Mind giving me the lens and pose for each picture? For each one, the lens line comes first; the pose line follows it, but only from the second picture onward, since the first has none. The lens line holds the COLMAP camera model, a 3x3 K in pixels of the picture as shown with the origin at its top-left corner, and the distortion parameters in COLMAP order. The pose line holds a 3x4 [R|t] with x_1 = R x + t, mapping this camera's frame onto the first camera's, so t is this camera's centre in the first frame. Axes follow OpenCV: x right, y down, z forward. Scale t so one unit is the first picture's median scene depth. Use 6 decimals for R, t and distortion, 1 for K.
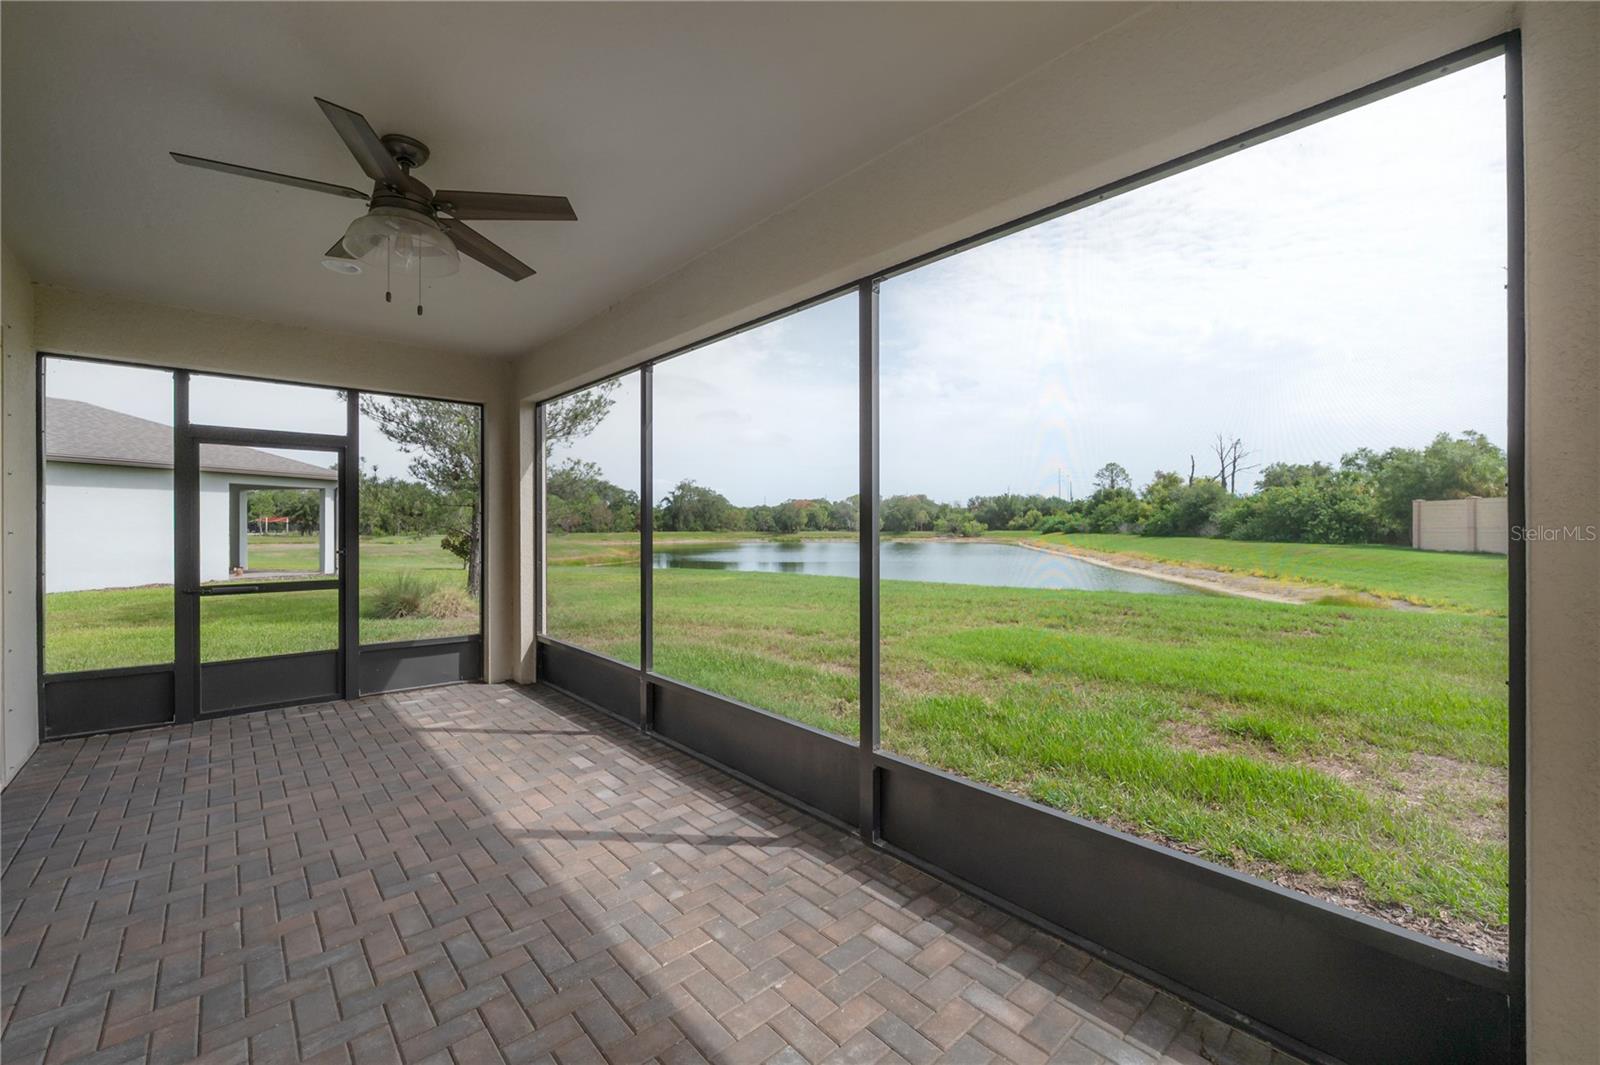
lens RADIAL K [[648.1, 0, 789.8], [0, 648.1, 511.1], [0, 0, 1]] dist [-0.003796, -0.000050]
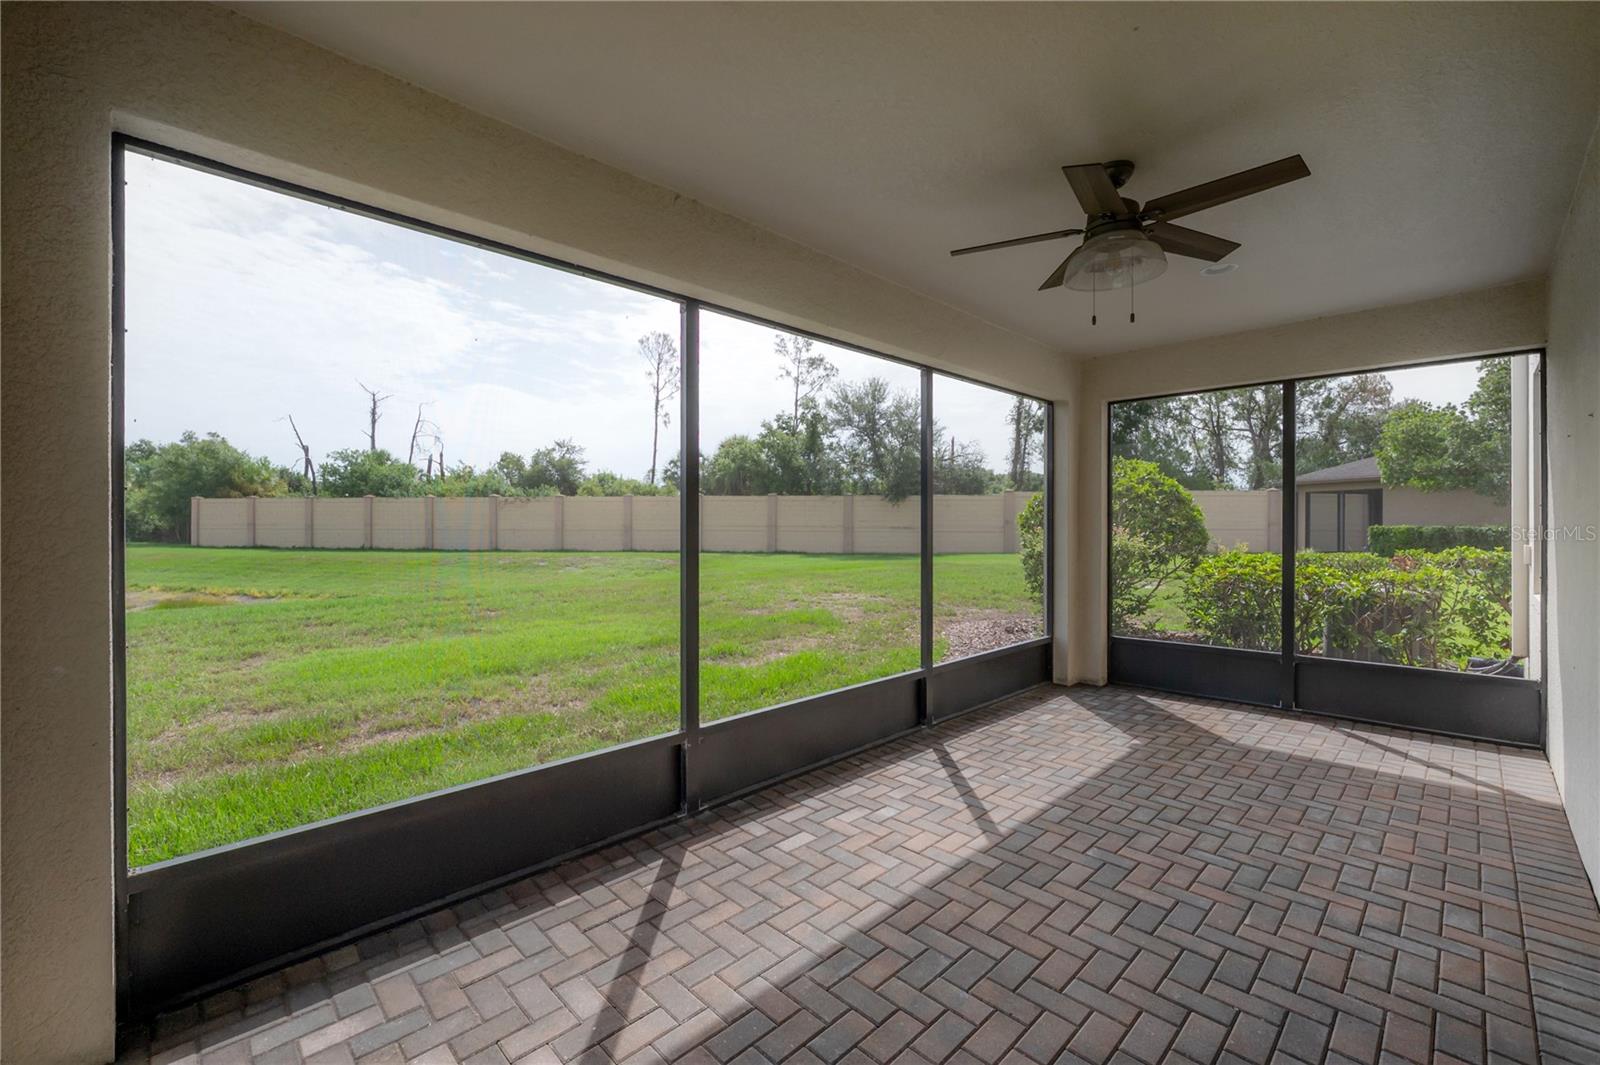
lens RADIAL K [[665.7, 0, 812.0], [0, 665.7, 505.2], [0, 0, 1]] dist [-0.003562, 0.000006]
pose [[-0.066716, 0.026181, 0.997428, -1.275752], [-0.022998, 0.999350, -0.027770, 0.022400], [-0.997507, -0.024792, -0.066070, 1.207079]]
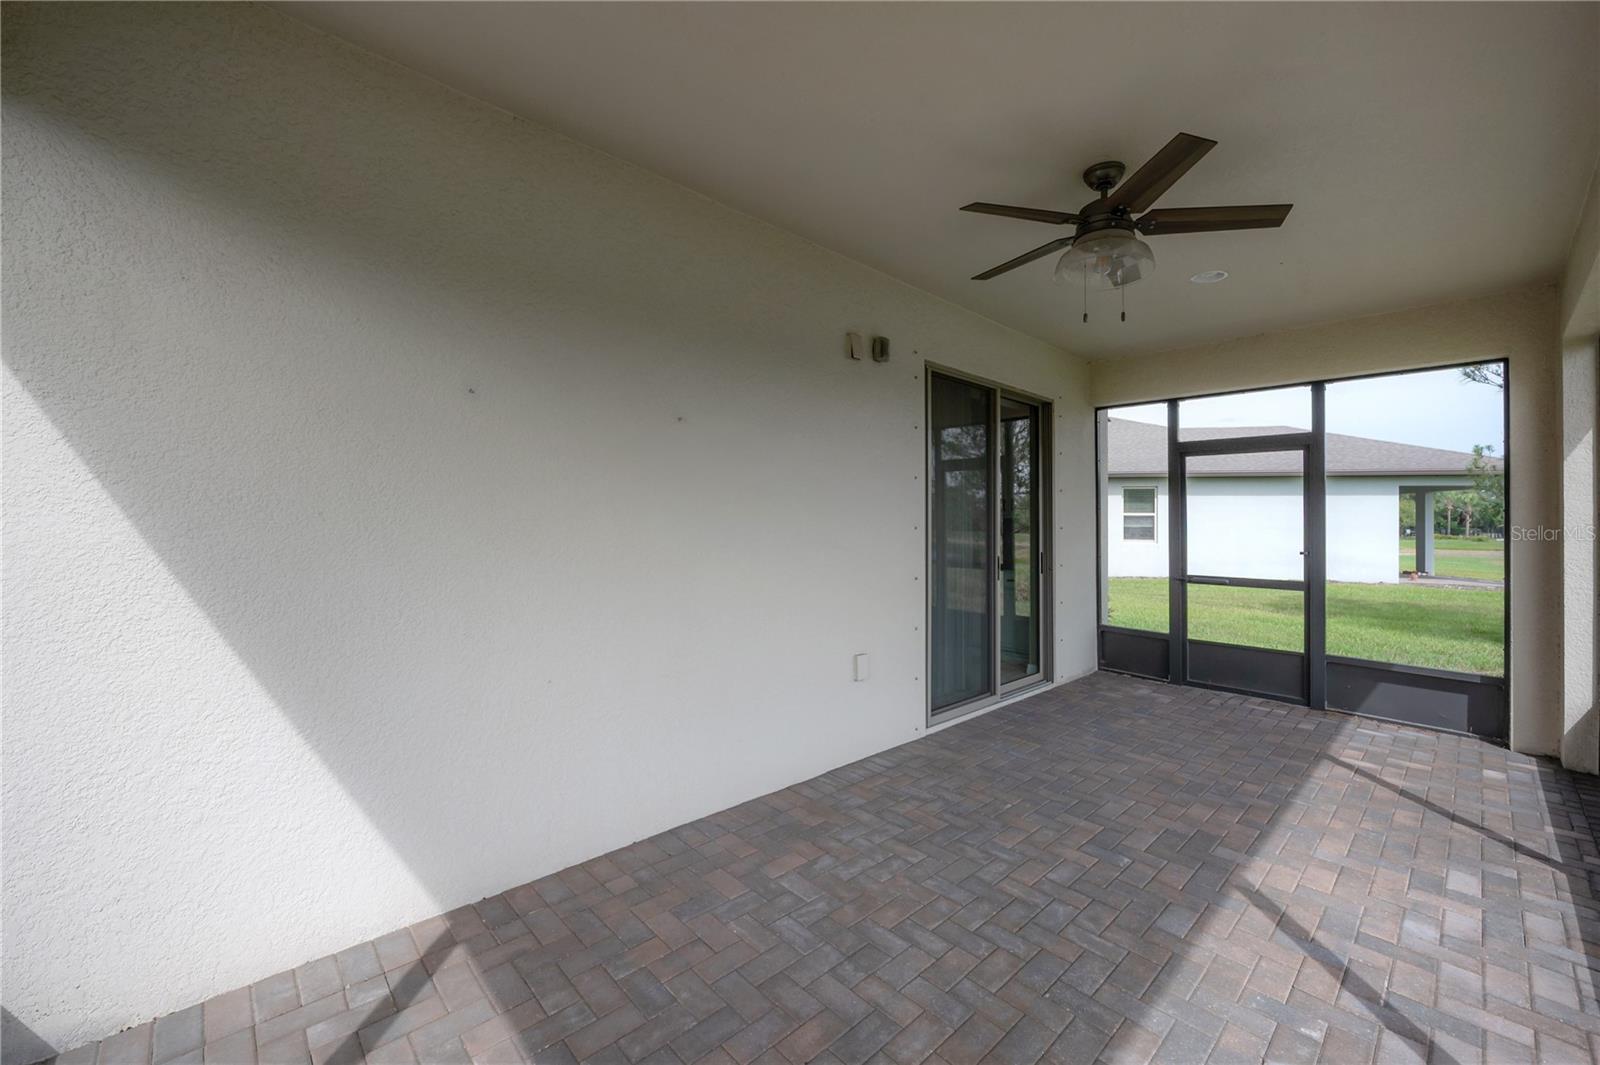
lens RADIAL K [[635.8, 0, 817.7], [0, 635.8, 520.0], [0, 0, 1]] dist [-0.004146, -0.000108]
pose [[0.036882, -0.002514, -0.999316, 0.347406], [0.009935, 0.999948, -0.002149, 0.012870], [0.999270, -0.009849, 0.036905, 0.369335]]
